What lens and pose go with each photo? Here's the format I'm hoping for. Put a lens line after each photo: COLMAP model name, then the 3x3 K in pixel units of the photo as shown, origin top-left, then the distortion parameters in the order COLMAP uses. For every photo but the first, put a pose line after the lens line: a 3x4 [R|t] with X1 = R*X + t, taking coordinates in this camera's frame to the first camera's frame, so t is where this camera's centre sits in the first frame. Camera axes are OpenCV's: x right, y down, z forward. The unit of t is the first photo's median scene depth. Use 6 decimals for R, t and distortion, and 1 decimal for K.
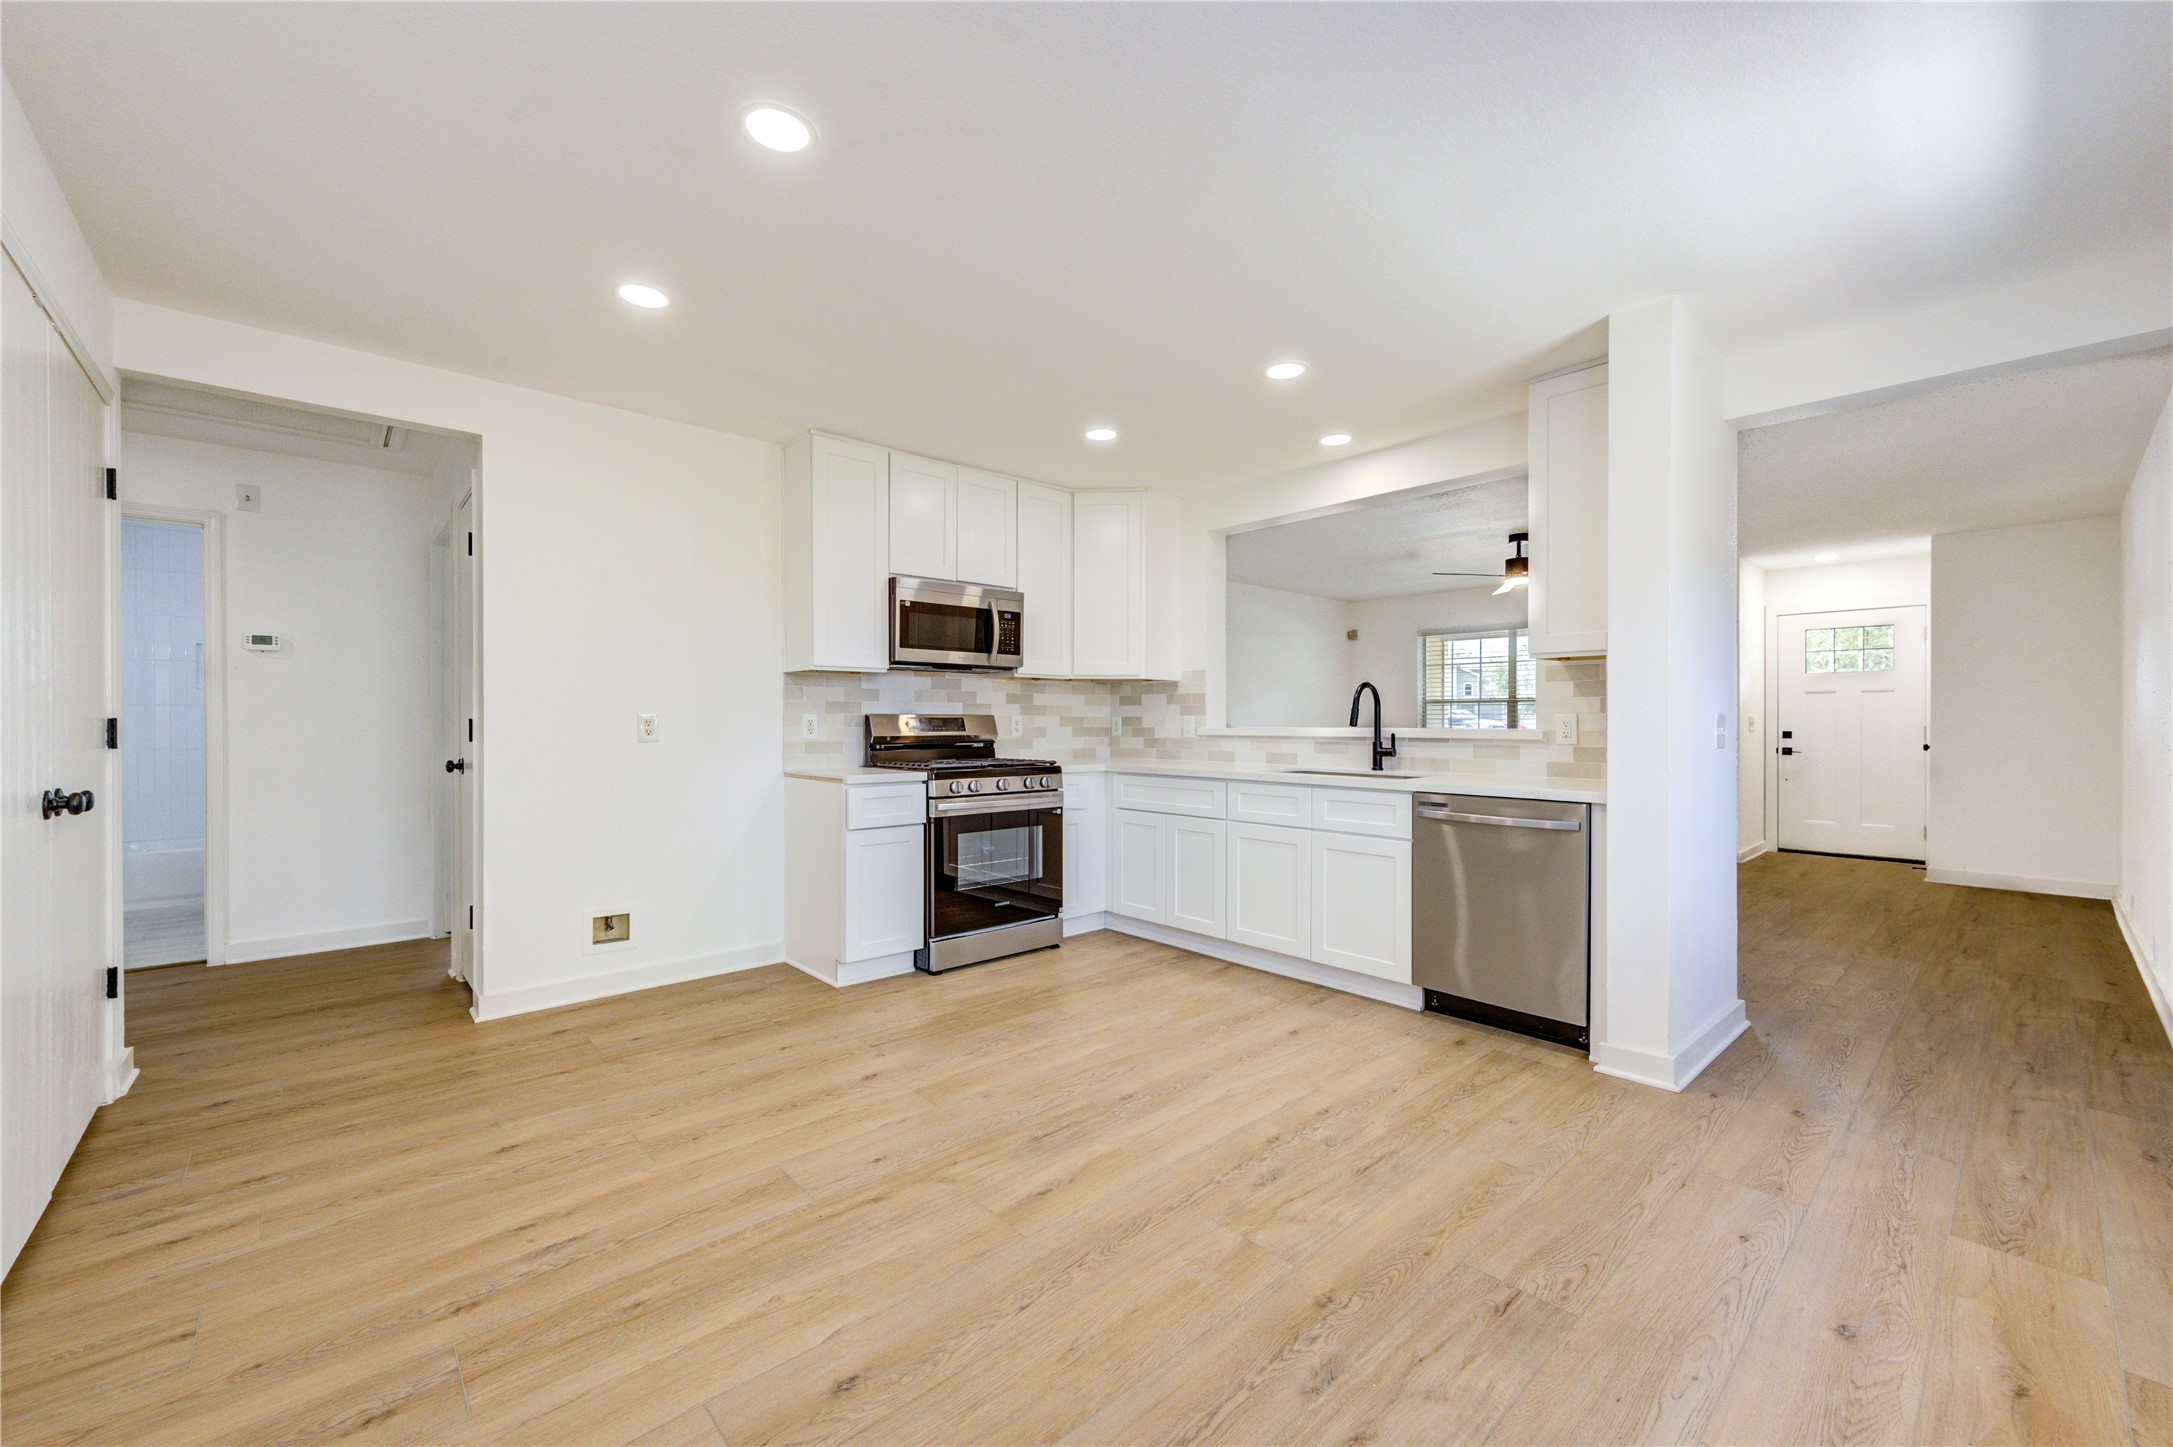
lens RADIAL K [[852.0, 0, 1086.5], [0, 852.0, 723.5], [0, 0, 1]] dist [0.007392, -0.000033]
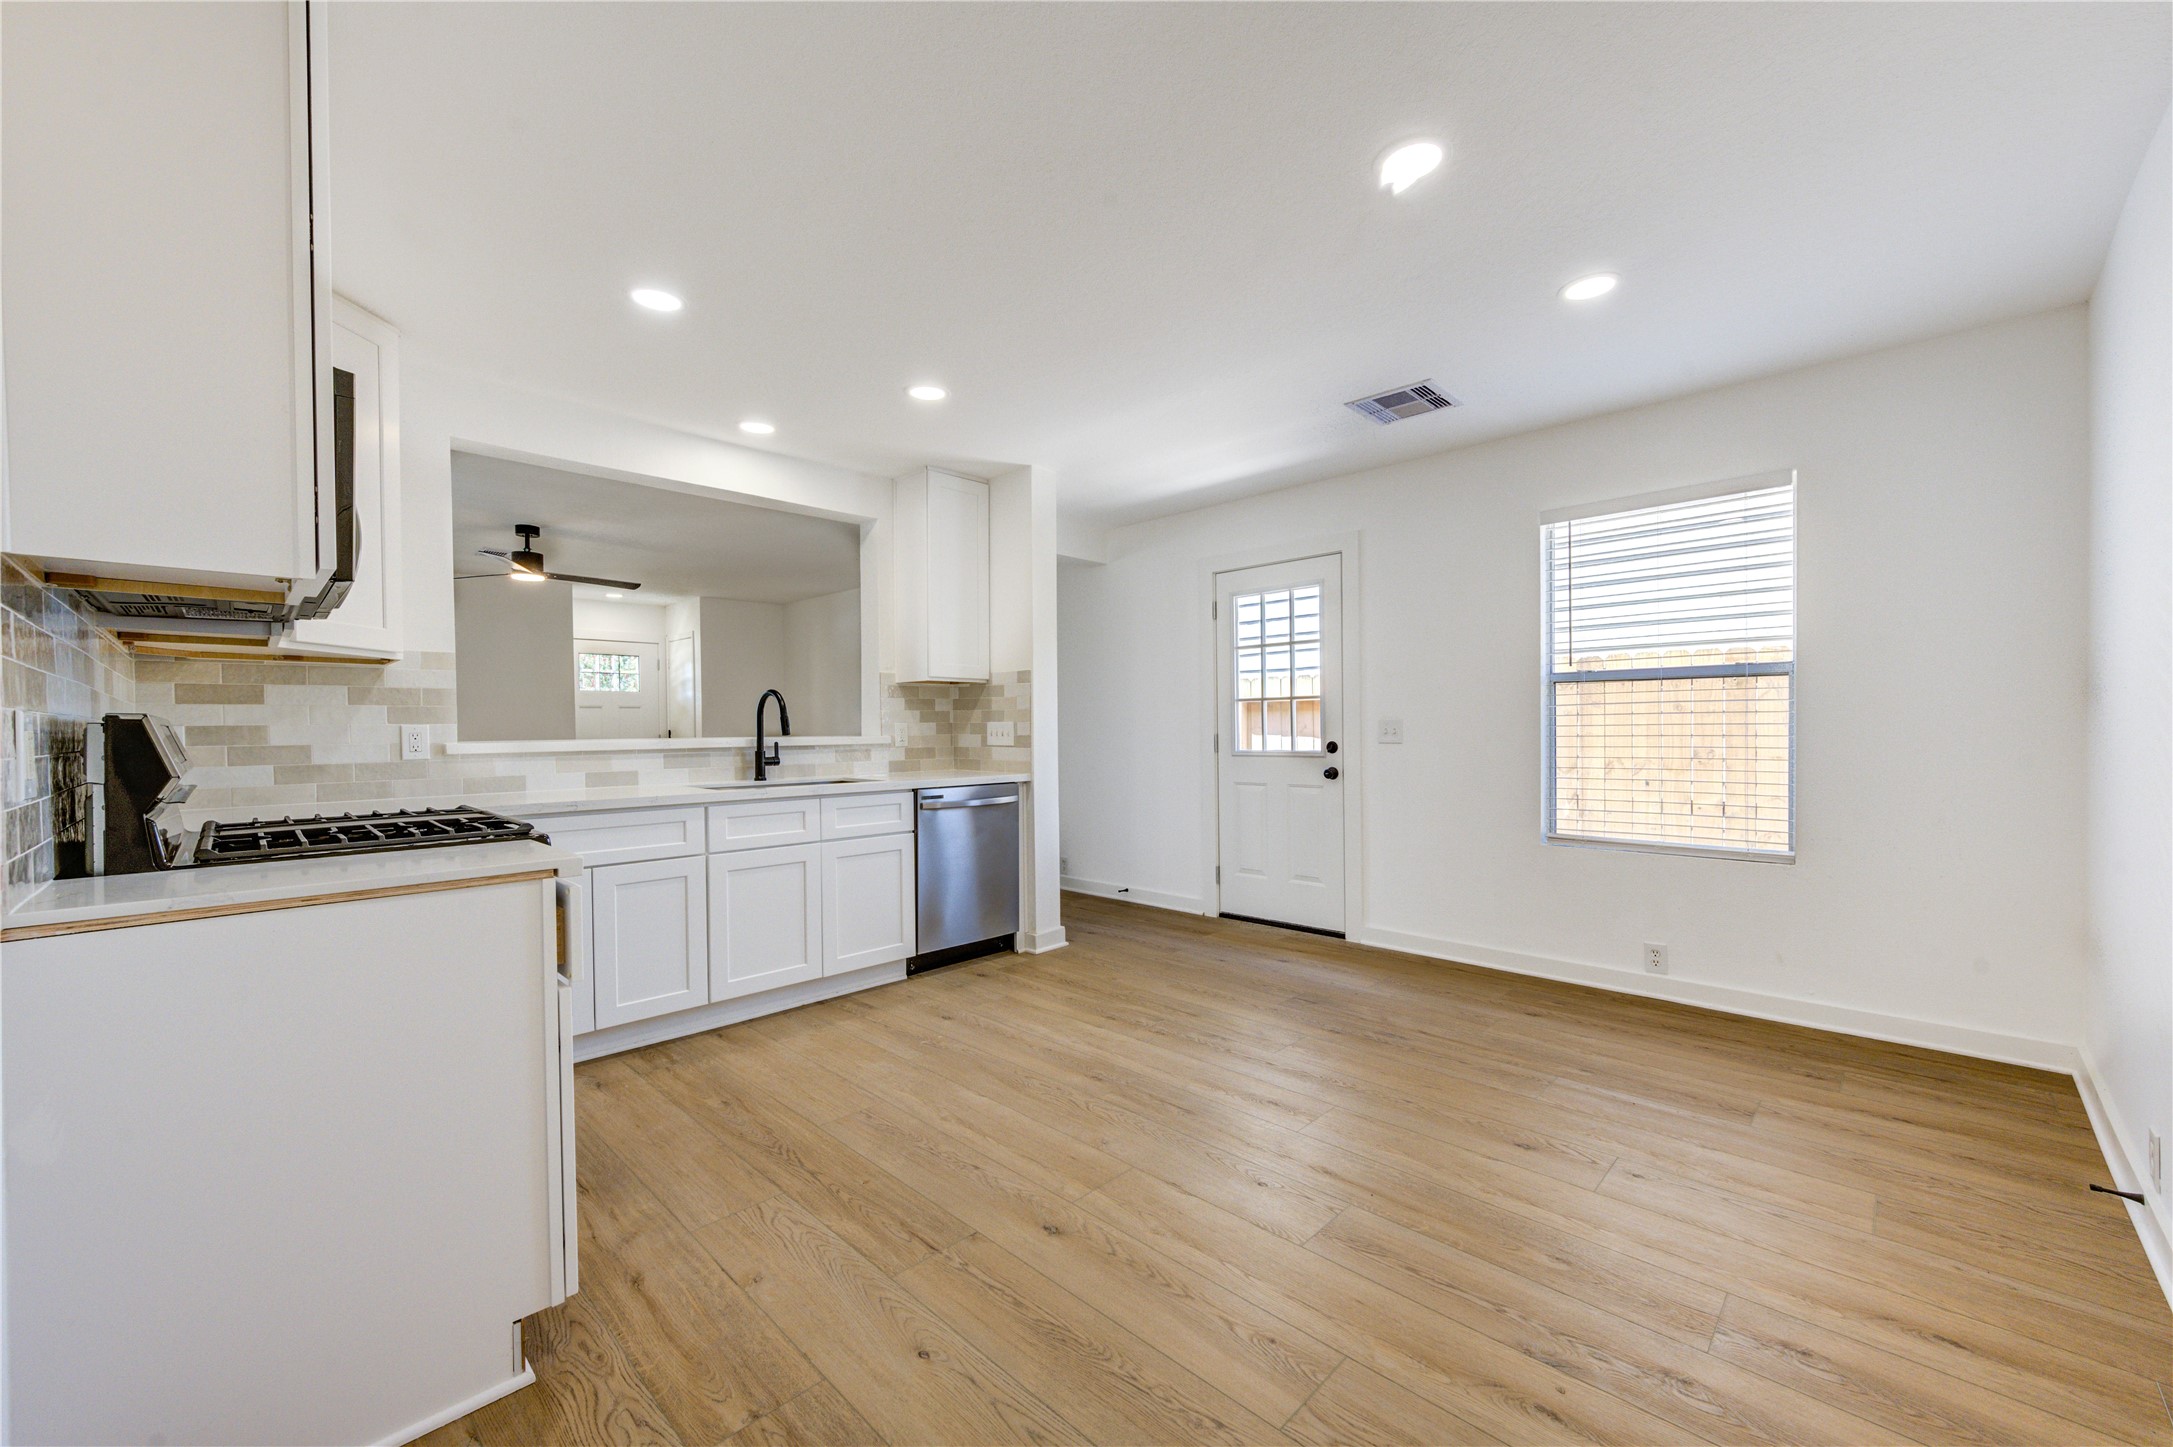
lens RADIAL K [[852.0, 0, 1086.5], [0, 852.0, 723.5], [0, 0, 1]] dist [0.007392, -0.000033]
pose [[-0.056286, 0.005301, 0.998401, -0.651553], [0.011194, 0.999926, -0.004678, -0.001658], [-0.998352, 0.010913, -0.056341, 0.680554]]
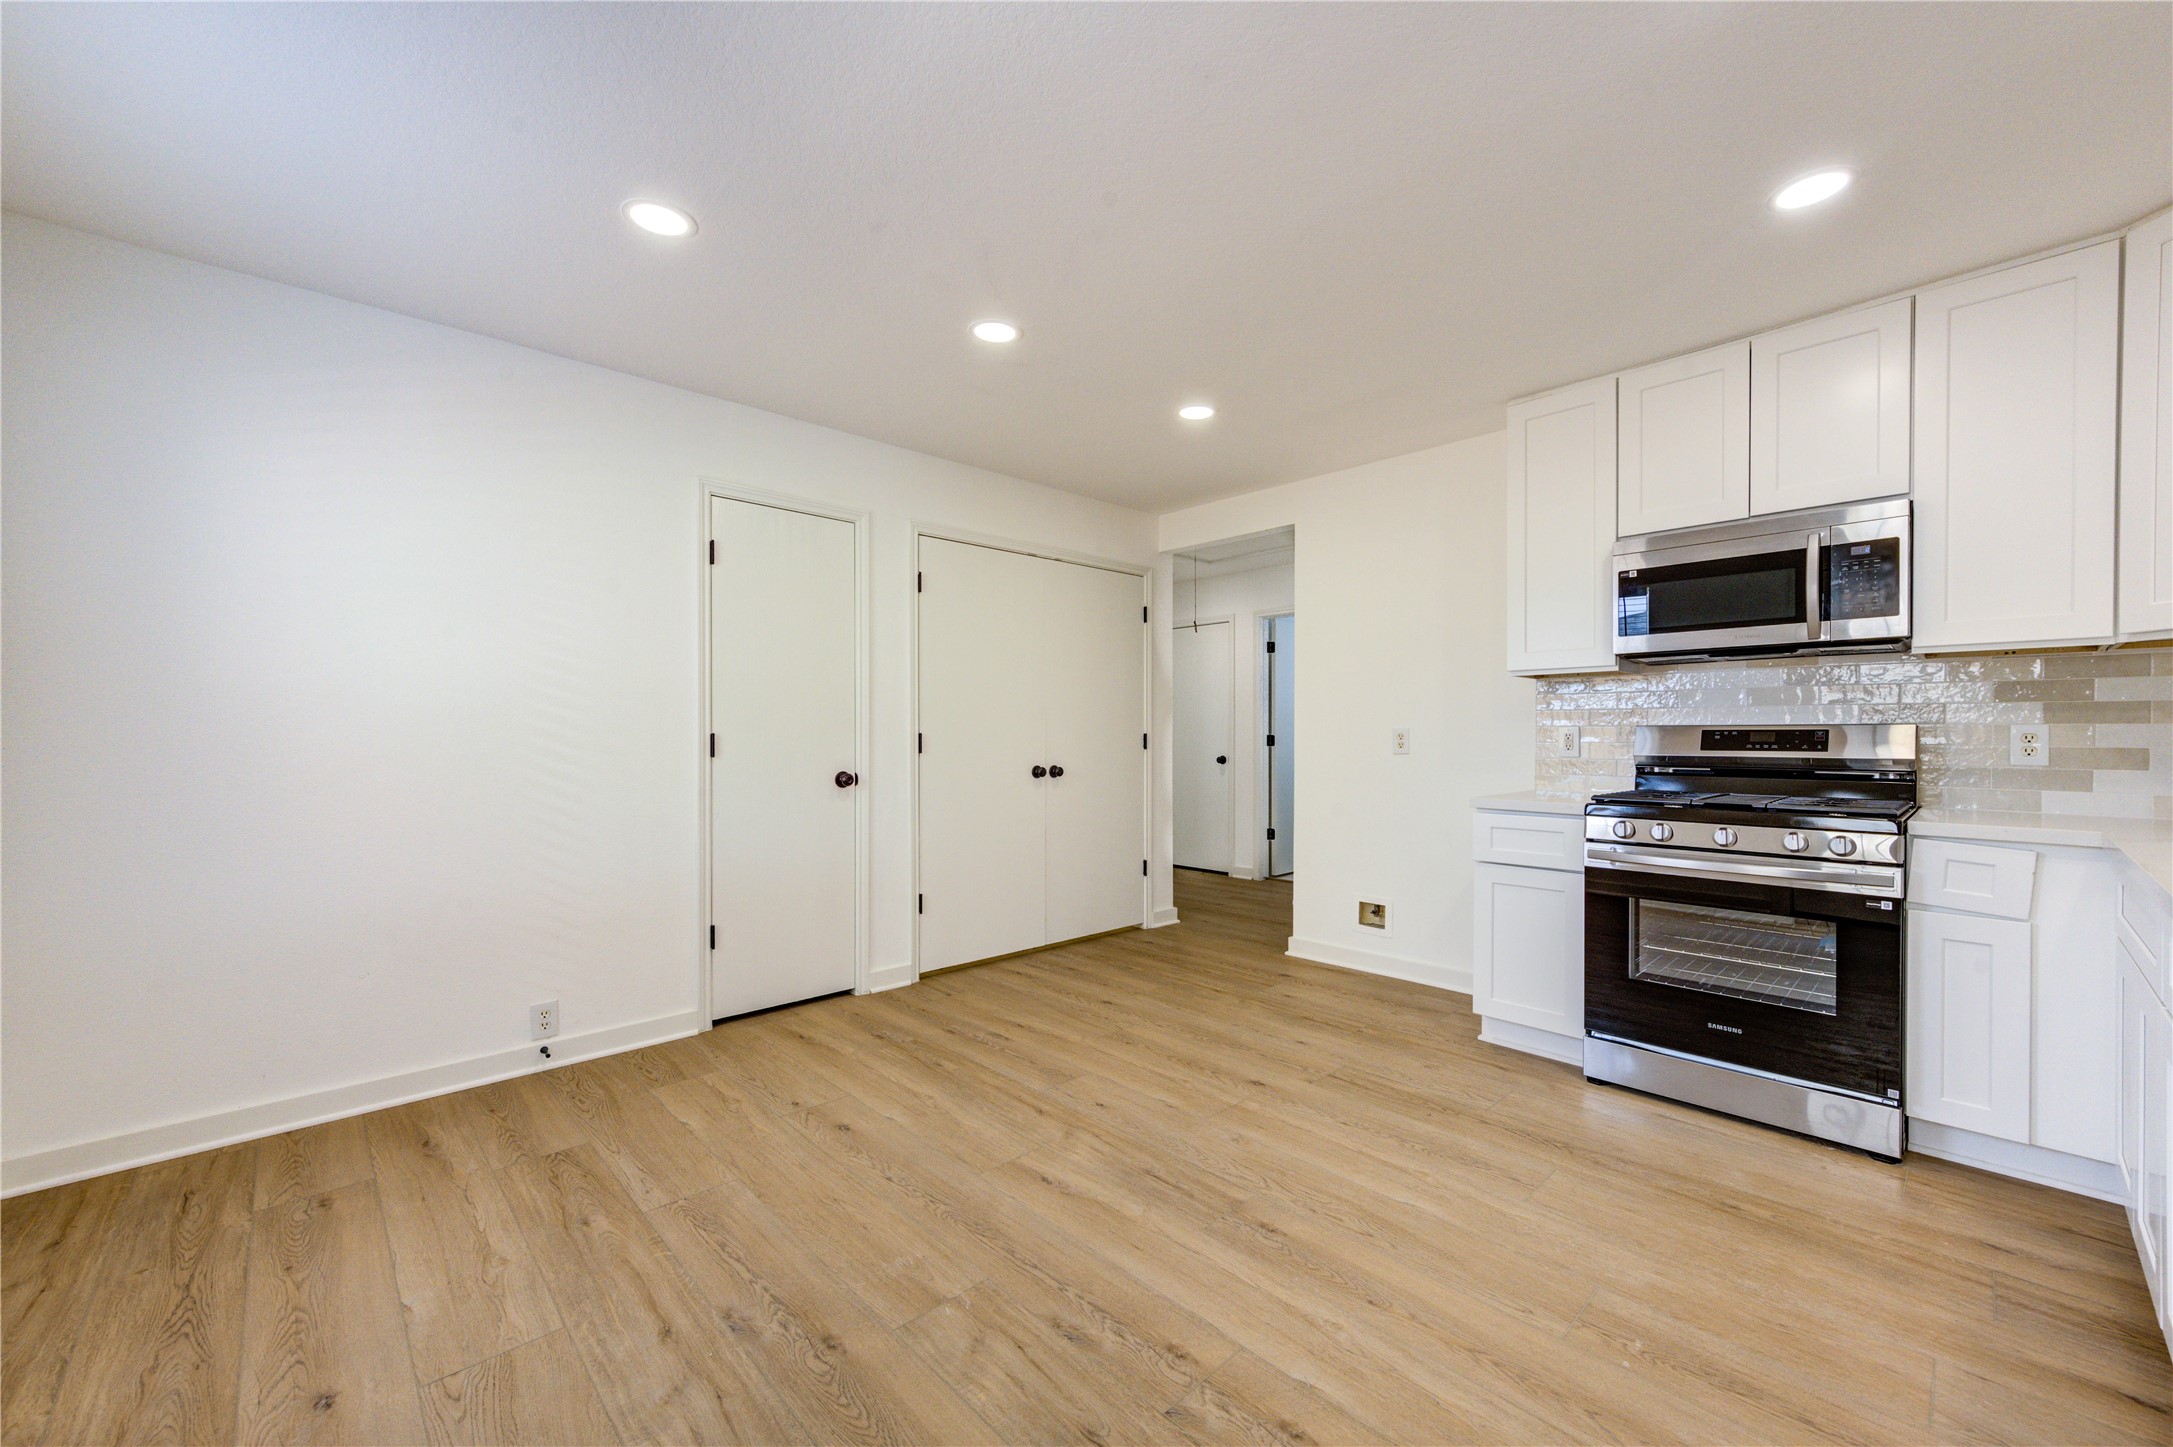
lens RADIAL K [[845.4, 0, 1094.5], [0, 845.4, 738.3], [0, 0, 1]] dist [0.004557, 0.000174]
pose [[0.030645, 0.003996, -0.999522, 0.509873], [-0.000967, 0.999992, 0.003968, -0.002701], [0.999530, 0.000845, 0.030649, 0.522391]]
